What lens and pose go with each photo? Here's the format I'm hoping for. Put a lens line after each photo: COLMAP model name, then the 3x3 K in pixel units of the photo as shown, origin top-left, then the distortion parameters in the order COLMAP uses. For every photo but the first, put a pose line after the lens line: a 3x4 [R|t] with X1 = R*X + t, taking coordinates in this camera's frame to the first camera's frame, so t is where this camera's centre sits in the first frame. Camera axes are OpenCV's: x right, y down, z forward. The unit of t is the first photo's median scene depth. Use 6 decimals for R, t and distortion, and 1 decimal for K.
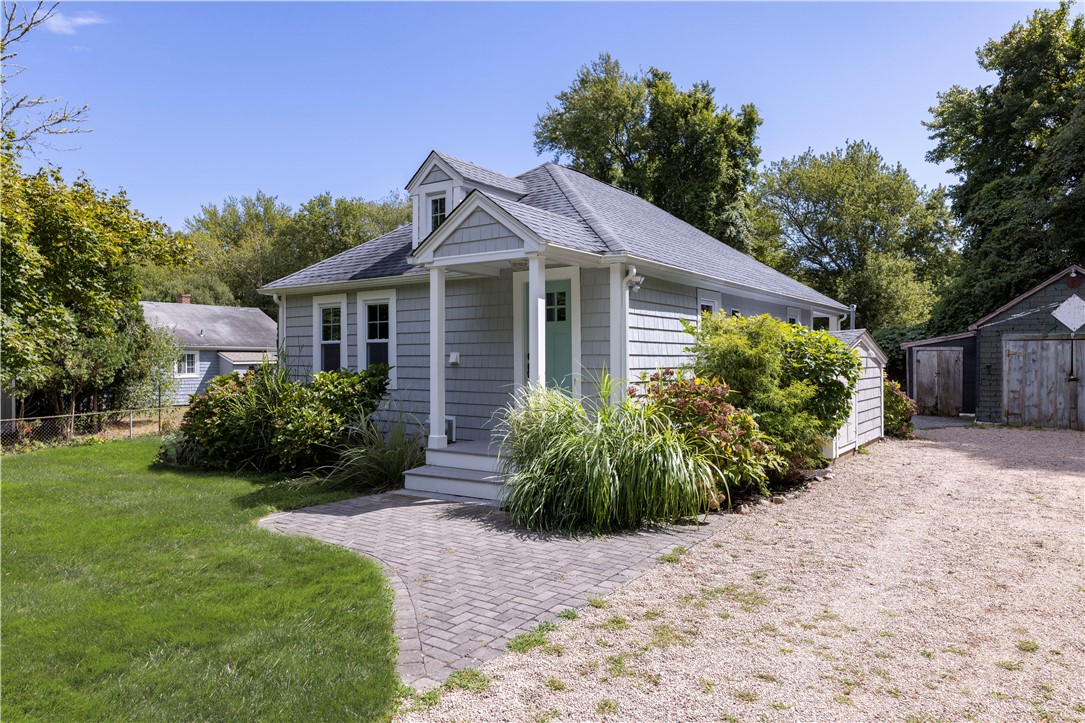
lens RADIAL K [[725.7, 0, 543.8], [0, 725.7, 354.1], [0, 0, 1]] dist [-0.003895, 0.005653]
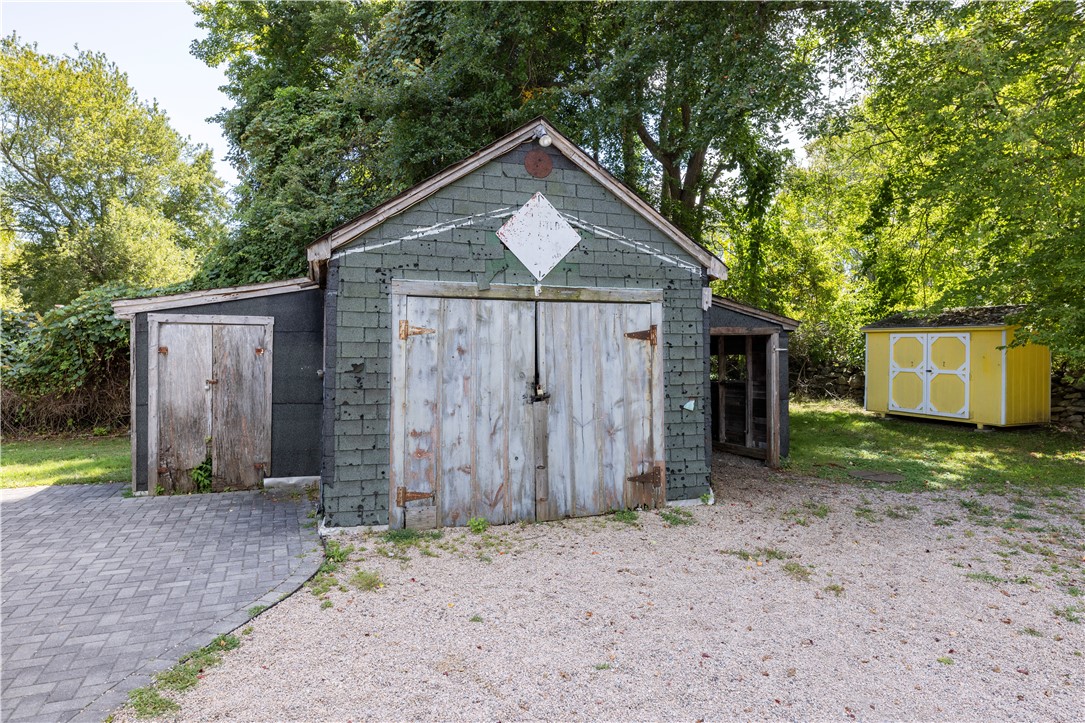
lens RADIAL K [[639.6, 0, 521.1], [0, 639.6, 341.5], [0, 0, 1]] dist [0.015040, 0.000965]
pose [[0.573000, 0.010541, 0.819487, 0.354406], [-0.010291, 0.999931, -0.005666, 0.004883], [-0.819491, -0.005187, 0.573069, 0.665181]]
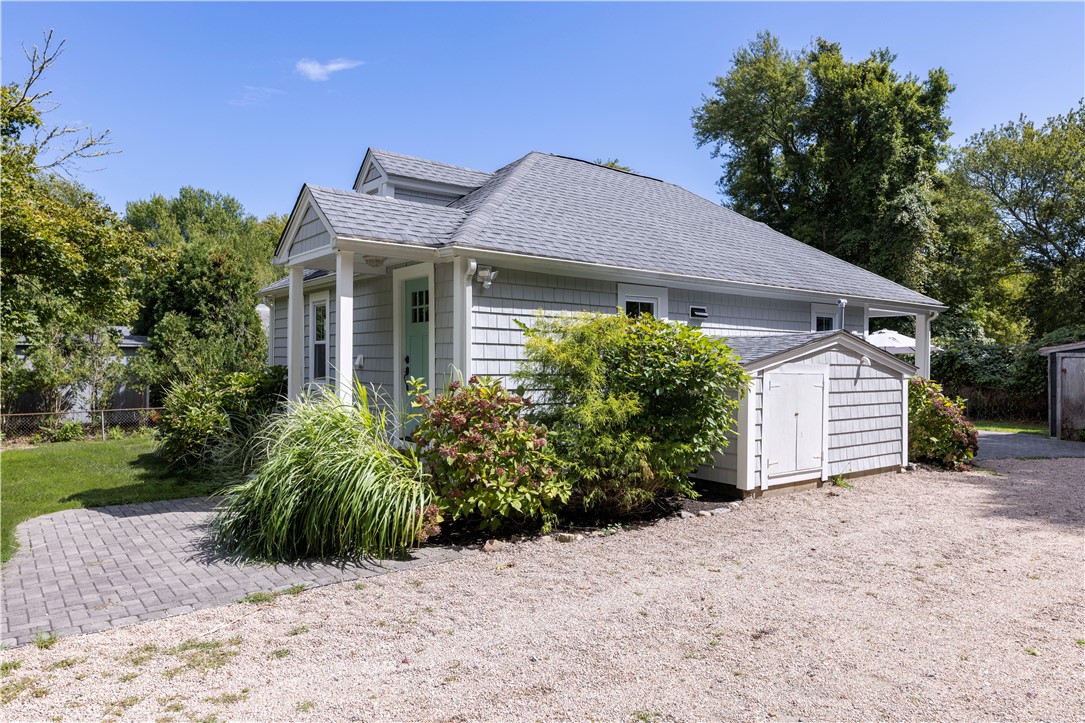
lens RADIAL K [[725.7, 0, 536.5], [0, 725.7, 358.0], [0, 0, 1]] dist [-0.003895, 0.005653]
pose [[0.953749, 0.011222, -0.300394, 0.211050], [-0.010082, 0.999935, 0.005347, -0.002677], [0.300434, -0.002071, 0.953800, 0.079882]]
